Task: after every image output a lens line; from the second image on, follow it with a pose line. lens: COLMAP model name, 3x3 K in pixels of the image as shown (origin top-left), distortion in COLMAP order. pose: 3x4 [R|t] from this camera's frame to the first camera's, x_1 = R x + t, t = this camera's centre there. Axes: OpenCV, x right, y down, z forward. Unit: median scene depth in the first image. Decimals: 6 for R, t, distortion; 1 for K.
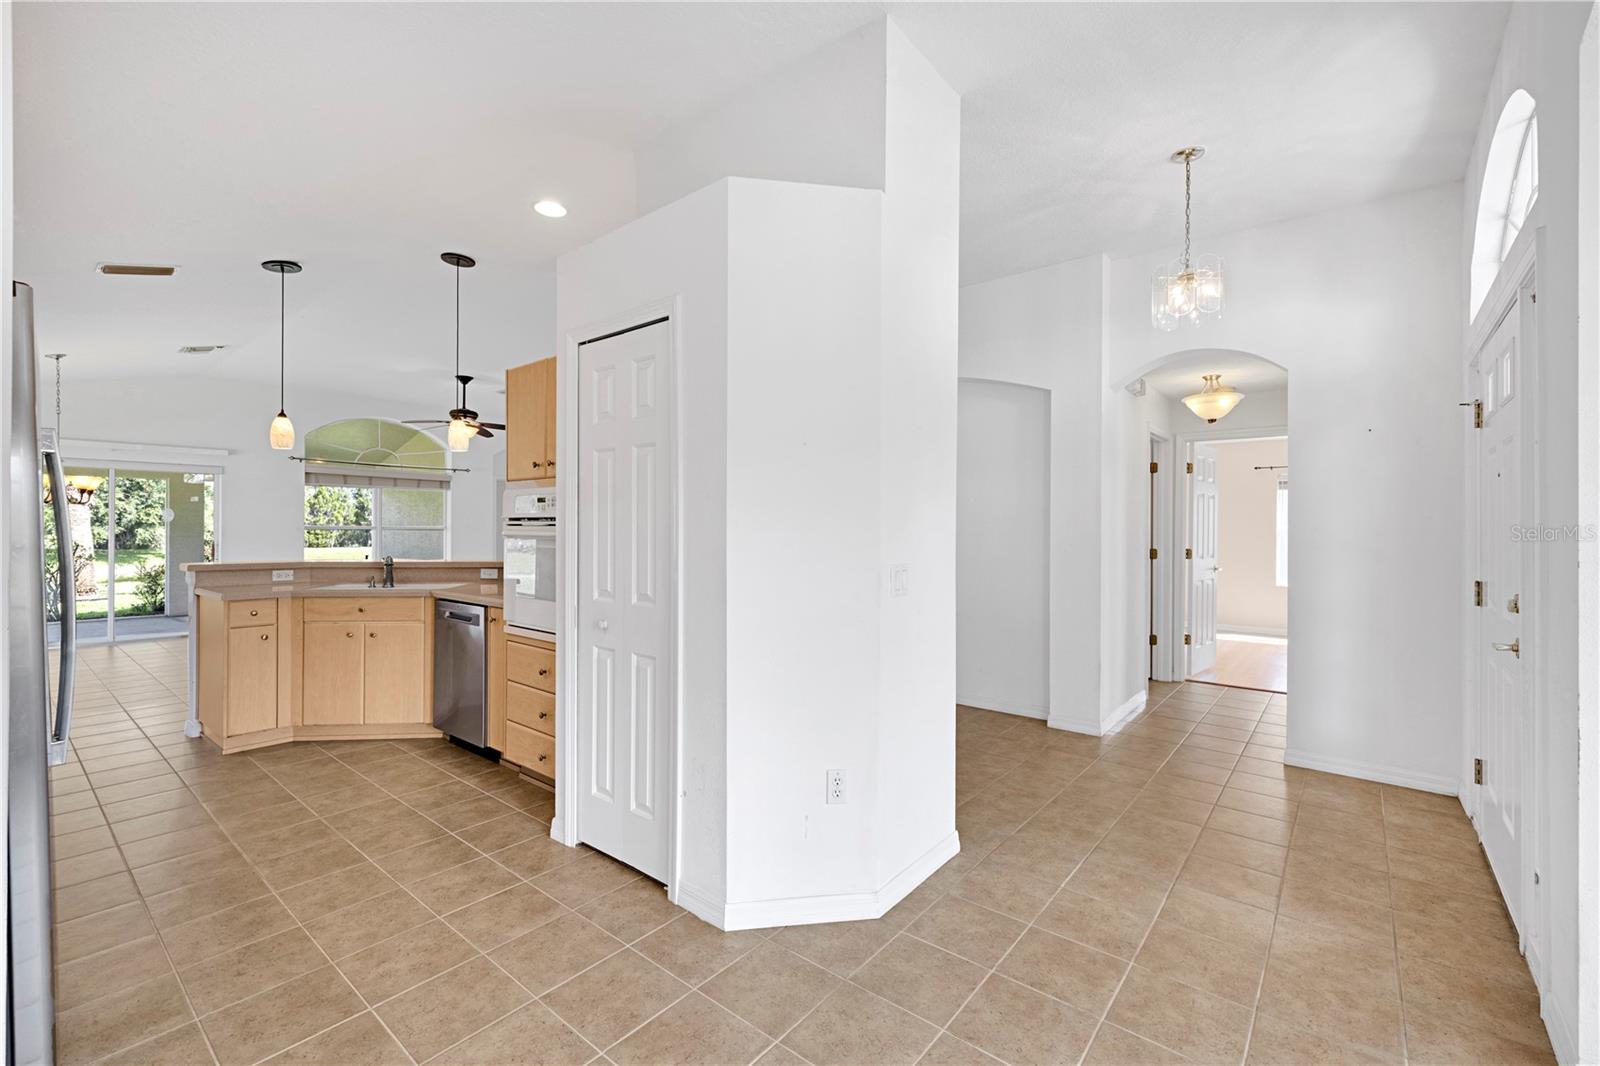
lens RADIAL K [[681.7, 0, 809.3], [0, 681.7, 531.0], [0, 0, 1]] dist [0.004797, -0.000641]
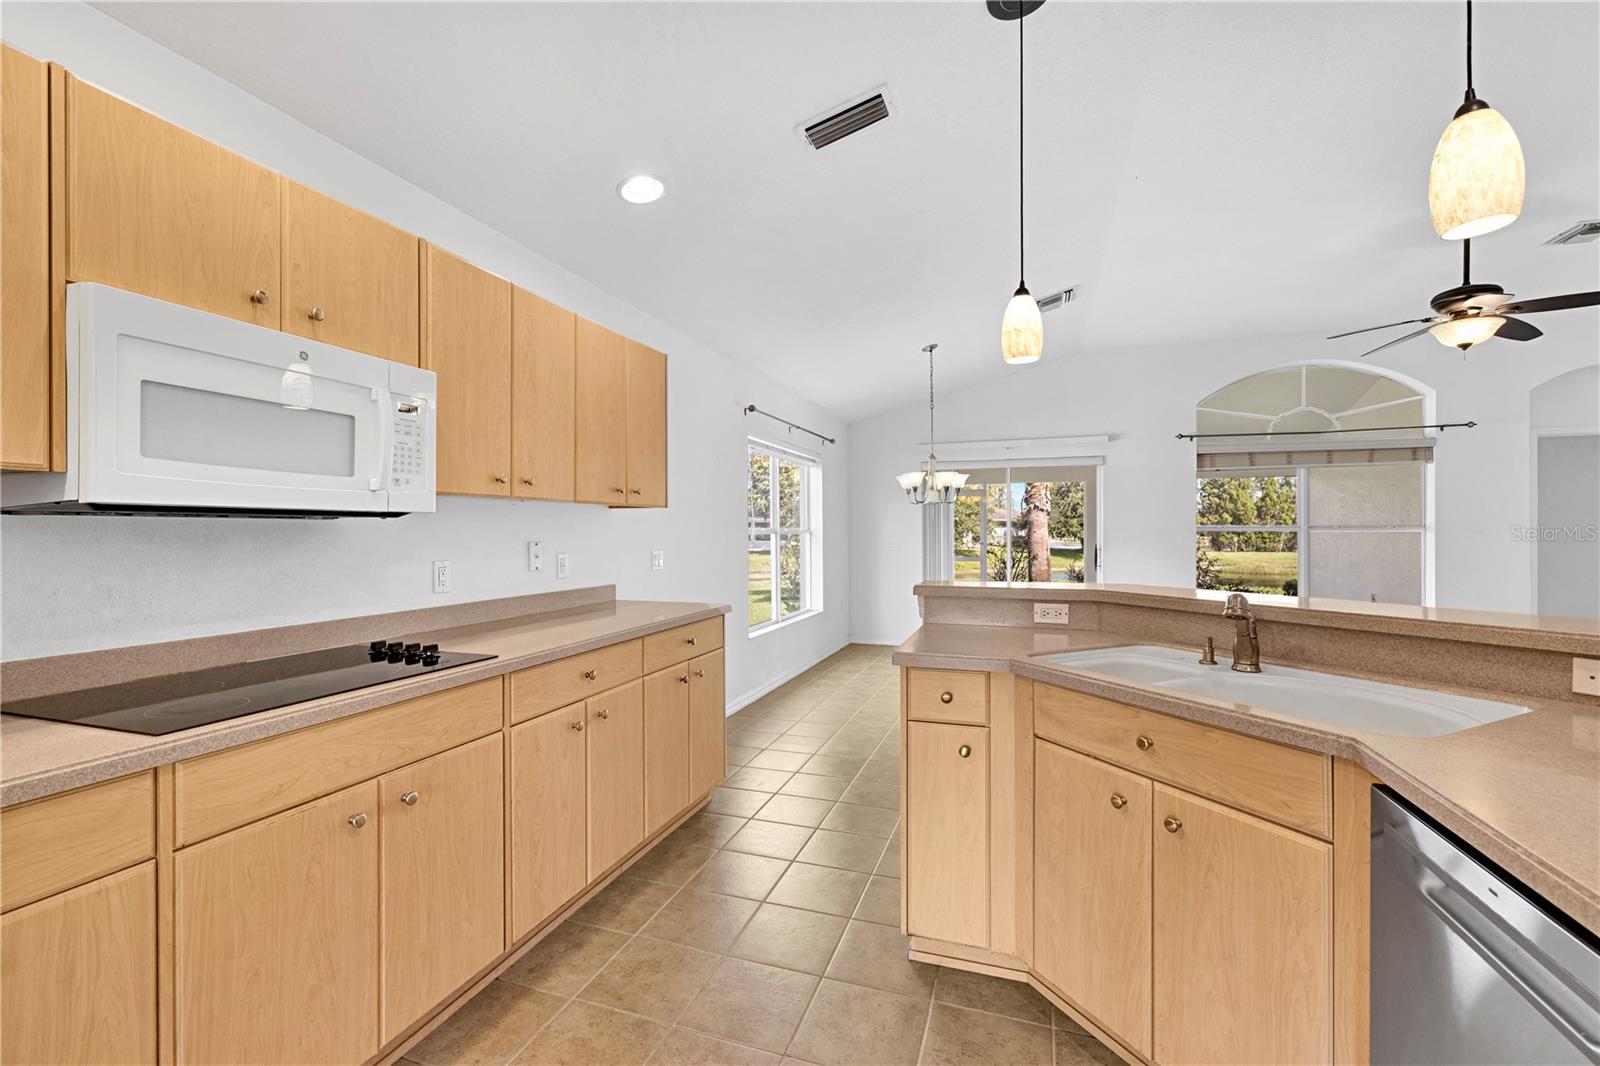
lens RADIAL K [[681.7, 0, 791.8], [0, 681.7, 530.7], [0, 0, 1]] dist [0.004797, -0.000641]
pose [[0.328503, -0.006498, -0.944481, -0.318410], [0.000638, 0.999978, -0.006657, 0.004629], [0.944503, 0.001584, 0.328500, 0.599635]]
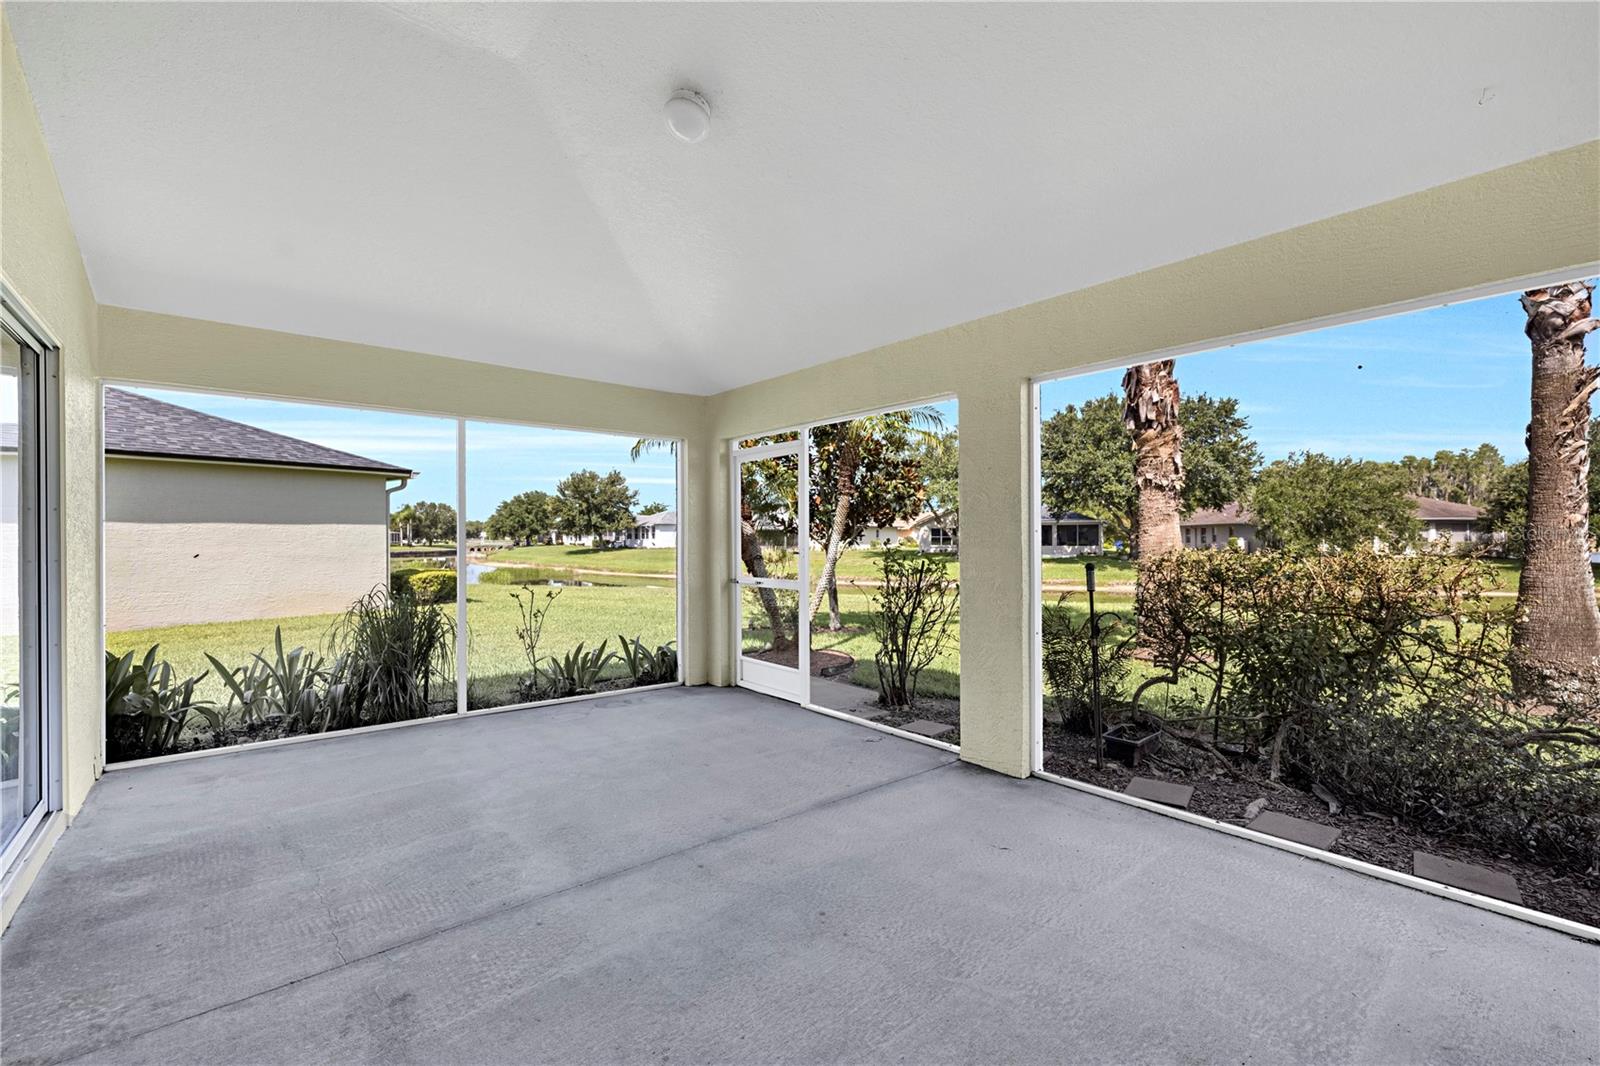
lens RADIAL K [[681.7, 0, 805.3], [0, 681.7, 541.3], [0, 0, 1]] dist [0.004797, -0.000641]
pose [[-0.184682, 0.002036, -0.982796, -1.186074], [-0.003603, 0.999990, 0.002748, 0.010037], [0.982792, 0.004048, -0.184673, 2.142822]]
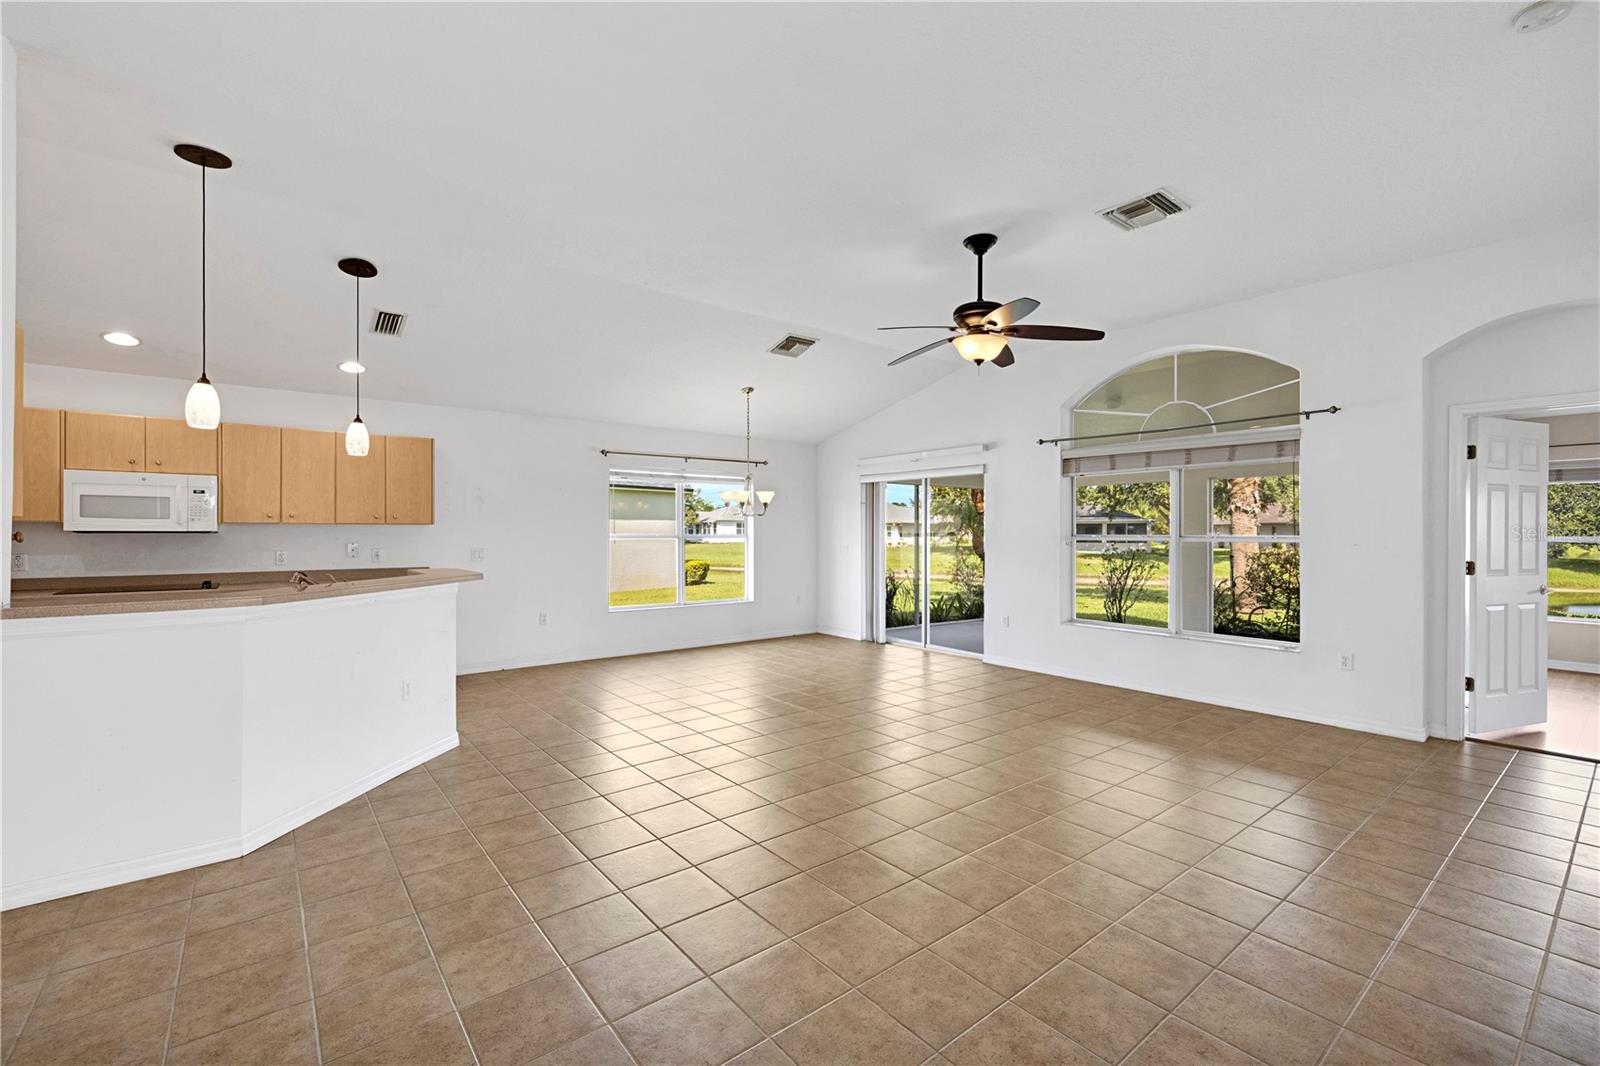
lens RADIAL K [[681.7, 0, 803.2], [0, 681.7, 540.4], [0, 0, 1]] dist [0.004797, -0.000641]
pose [[-0.224918, 0.007402, -0.974350, 0.026483], [-0.007142, 0.999932, 0.009245, -0.011083], [0.974352, 0.009038, -0.224850, 1.607239]]
